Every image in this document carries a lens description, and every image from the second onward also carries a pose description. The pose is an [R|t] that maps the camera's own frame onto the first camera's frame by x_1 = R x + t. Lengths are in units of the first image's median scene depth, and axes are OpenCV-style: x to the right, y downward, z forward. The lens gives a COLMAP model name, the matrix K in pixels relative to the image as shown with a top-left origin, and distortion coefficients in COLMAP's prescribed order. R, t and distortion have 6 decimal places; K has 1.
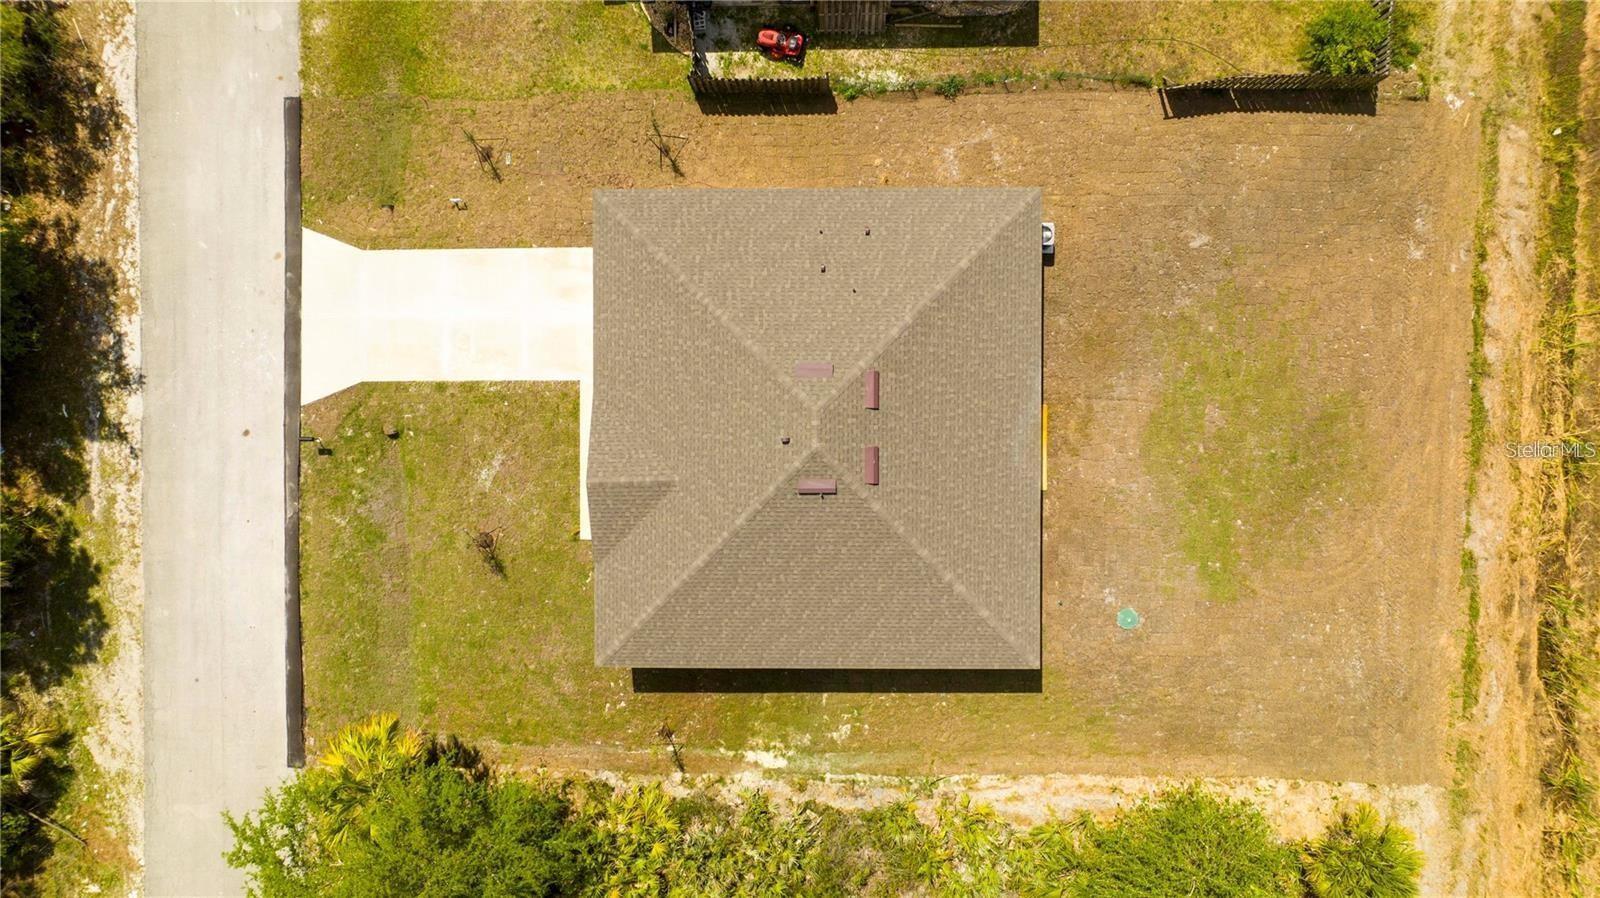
lens RADIAL K [[1117.1, 0, 791.2], [0, 1117.1, 450.2], [0, 0, 1]] dist [-0.050984, 0.045709]
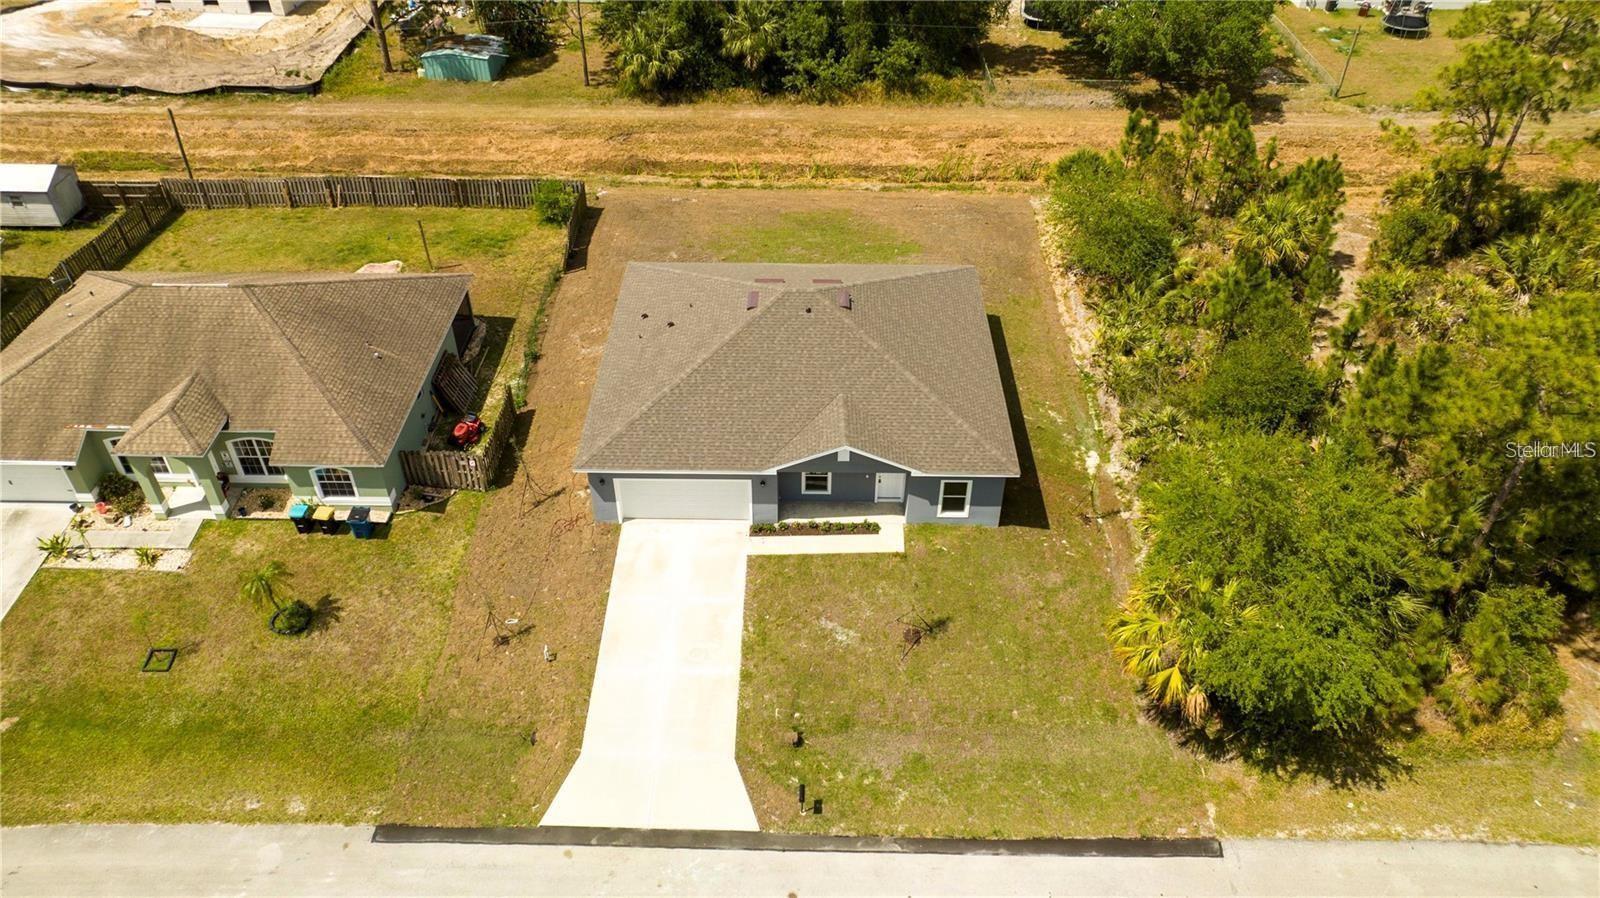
lens RADIAL K [[1117.4, 0, 801.3], [0, 1117.4, 463.5], [0, 0, 1]] dist [-0.056913, 0.071482]
pose [[0.013179, -0.623222, 0.781934, -0.915537], [0.999758, -0.005582, -0.021299, 0.008225], [0.017639, 0.782025, 0.622997, 0.299797]]
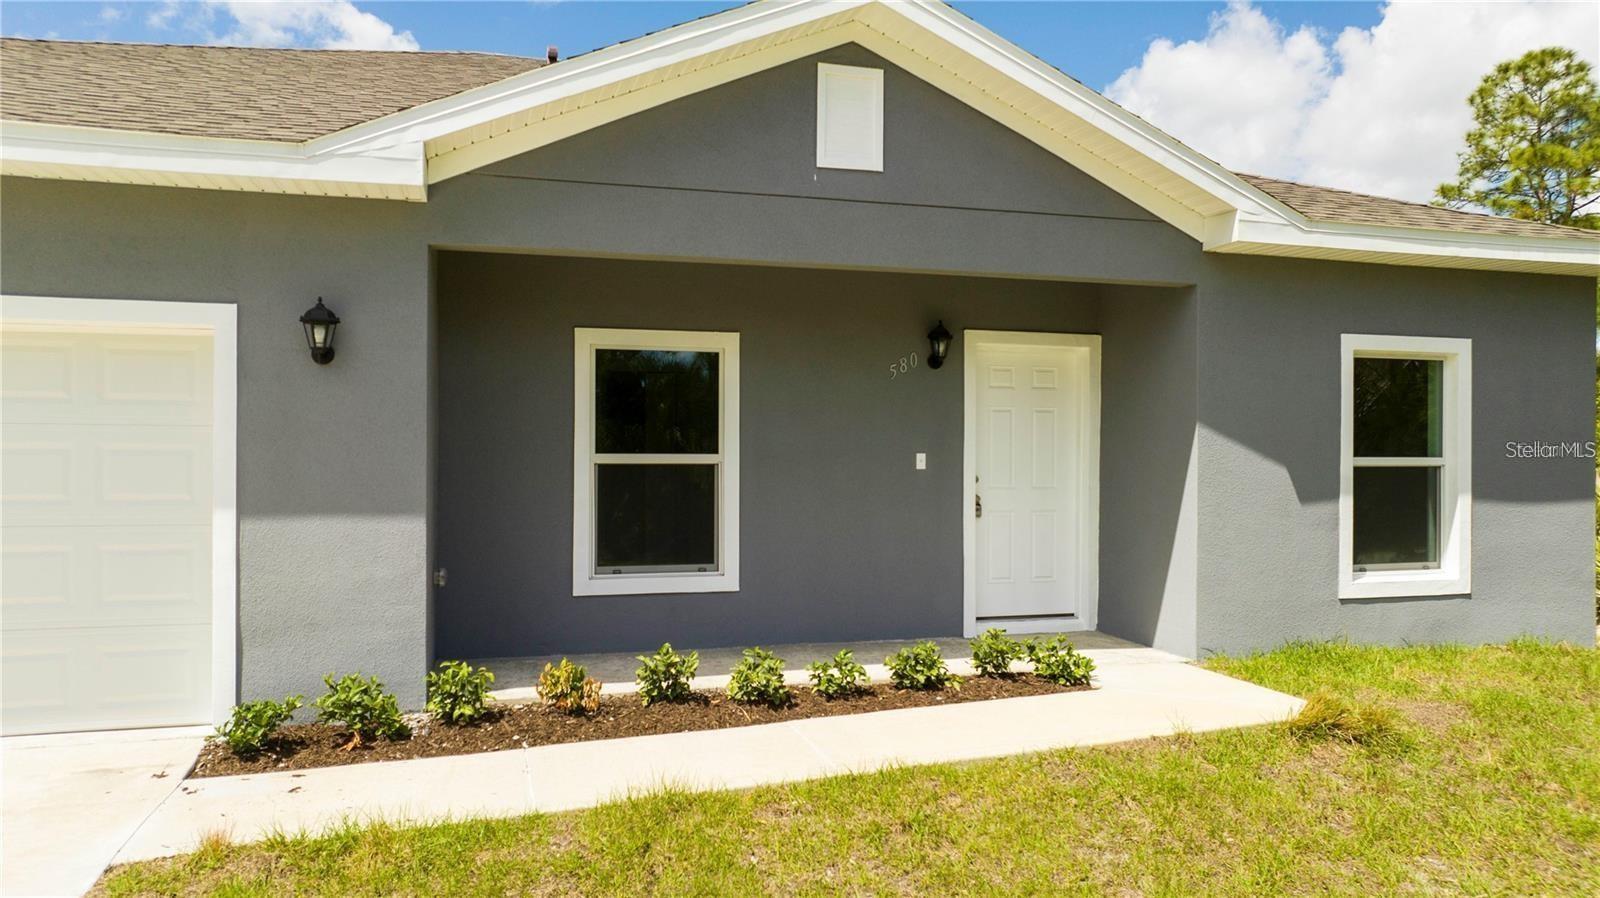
lens RADIAL K [[1117.4, 0, 801.3], [0, 1117.4, 463.5], [0, 0, 1]] dist [-0.056913, 0.071482]
pose [[-0.272944, 0.014541, 0.961920, -0.304949], [0.961795, -0.017954, 0.273180, -0.027186], [0.021243, 0.999733, -0.009085, 0.949406]]
